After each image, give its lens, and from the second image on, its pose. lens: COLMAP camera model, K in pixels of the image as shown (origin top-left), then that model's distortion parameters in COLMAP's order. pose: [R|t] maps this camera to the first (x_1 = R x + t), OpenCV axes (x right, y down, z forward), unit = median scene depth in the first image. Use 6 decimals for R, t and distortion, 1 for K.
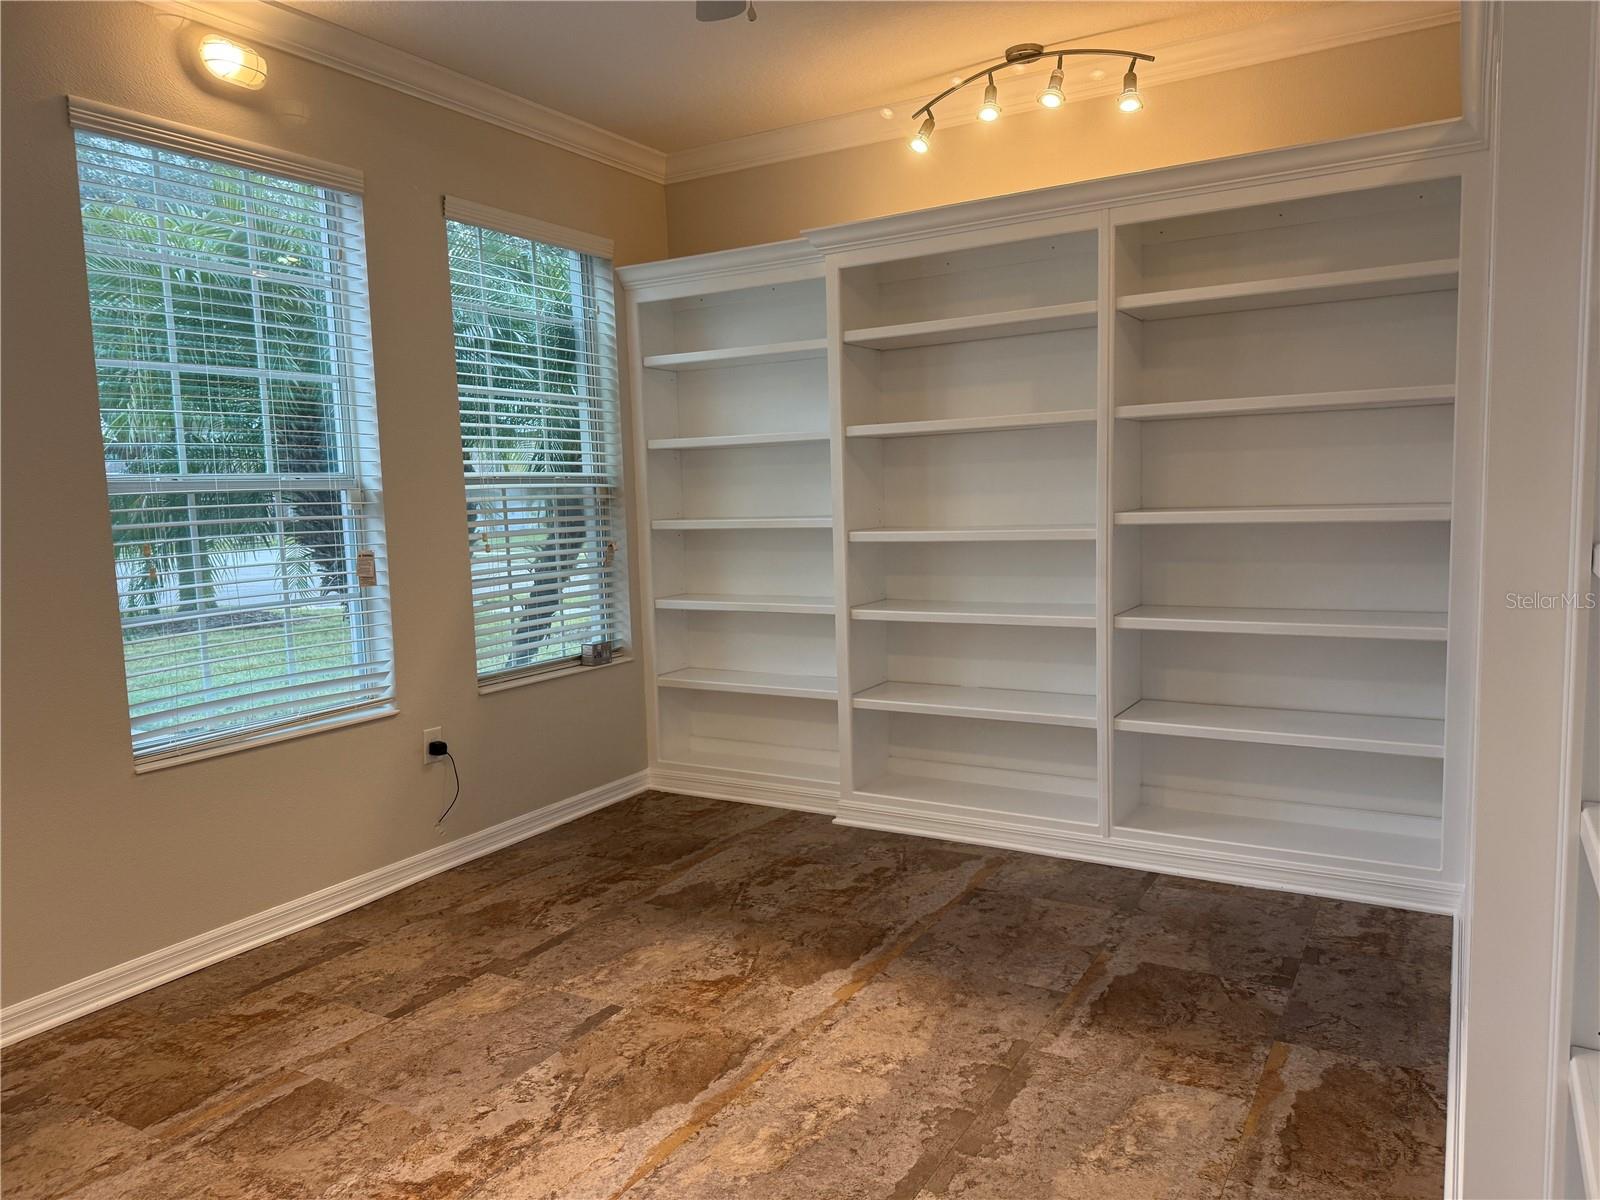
lens RADIAL K [[1119.2, 0, 806.8], [0, 1119.2, 600.5], [0, 0, 1]] dist [0.031611, -0.036744]
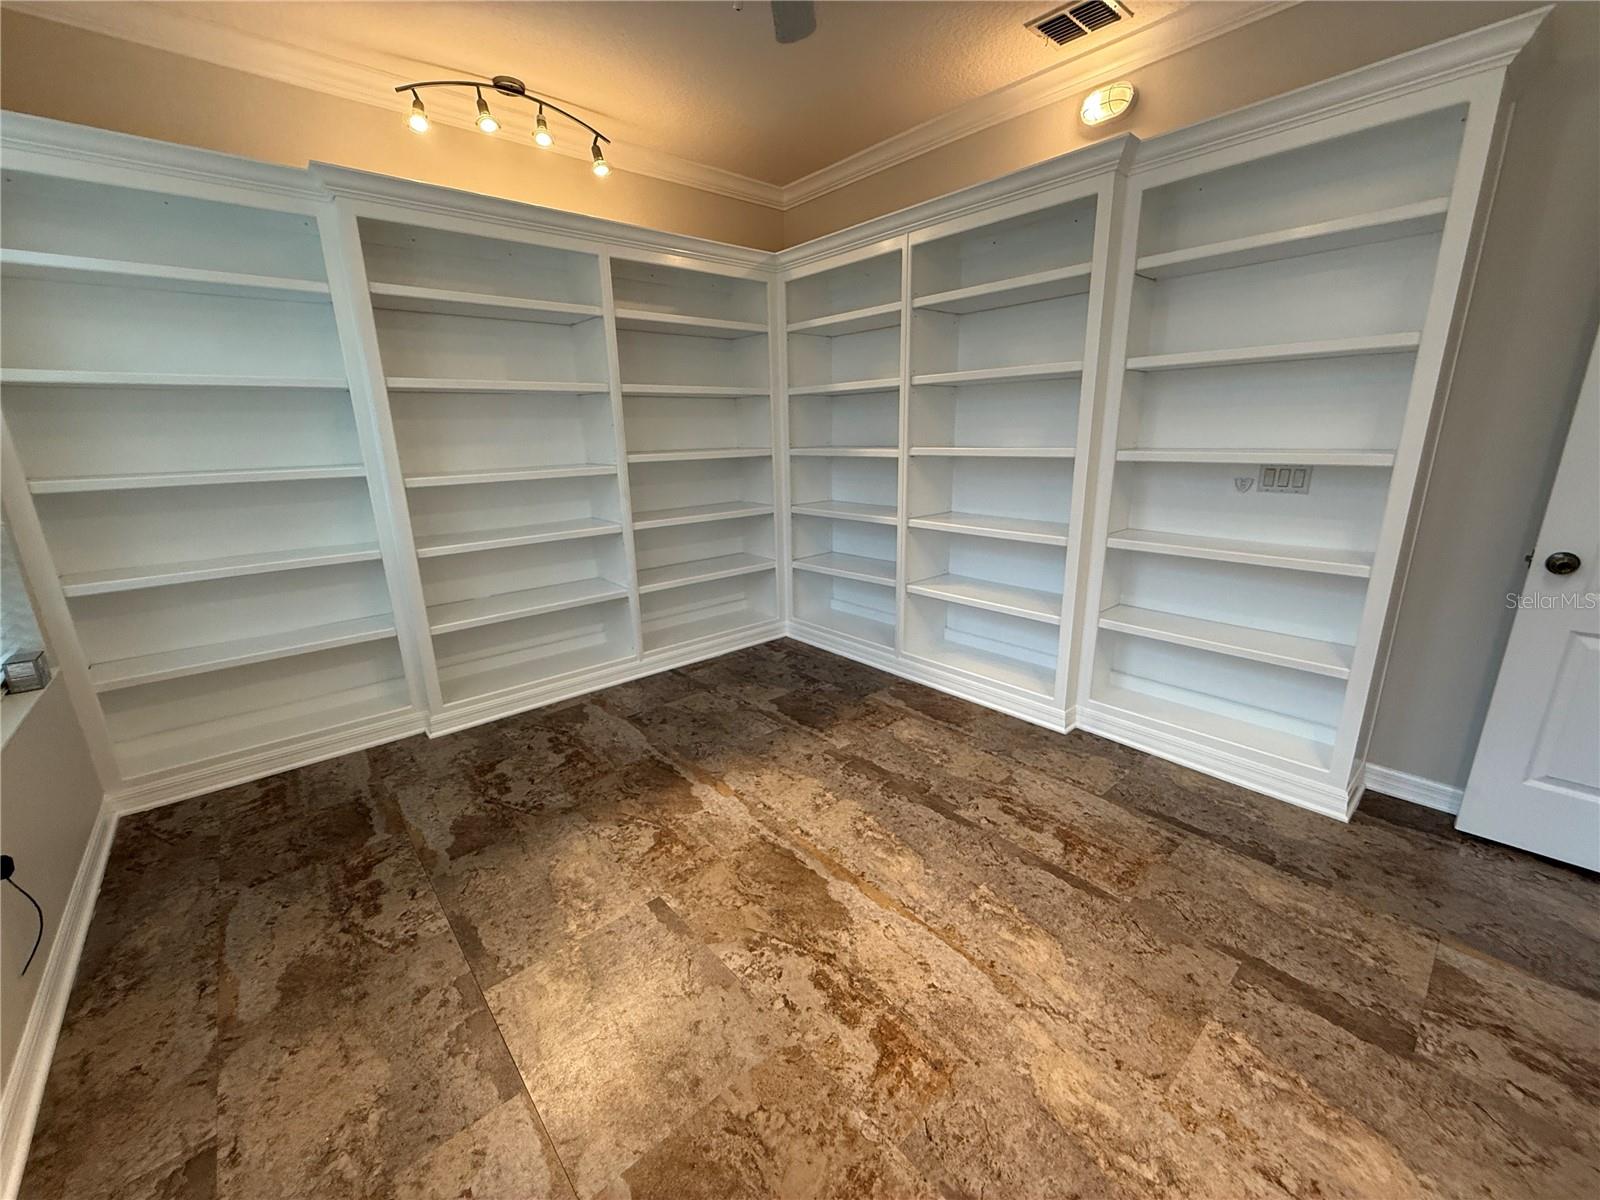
lens RADIAL K [[639.2, 0, 799.8], [0, 639.2, 593.4], [0, 0, 1]] dist [-0.002804, 0.000515]
pose [[0.328507, -0.217879, 0.919028, -0.544378], [0.113033, 0.975105, 0.190770, -0.036441], [-0.937714, 0.041211, 0.344956, 0.537228]]
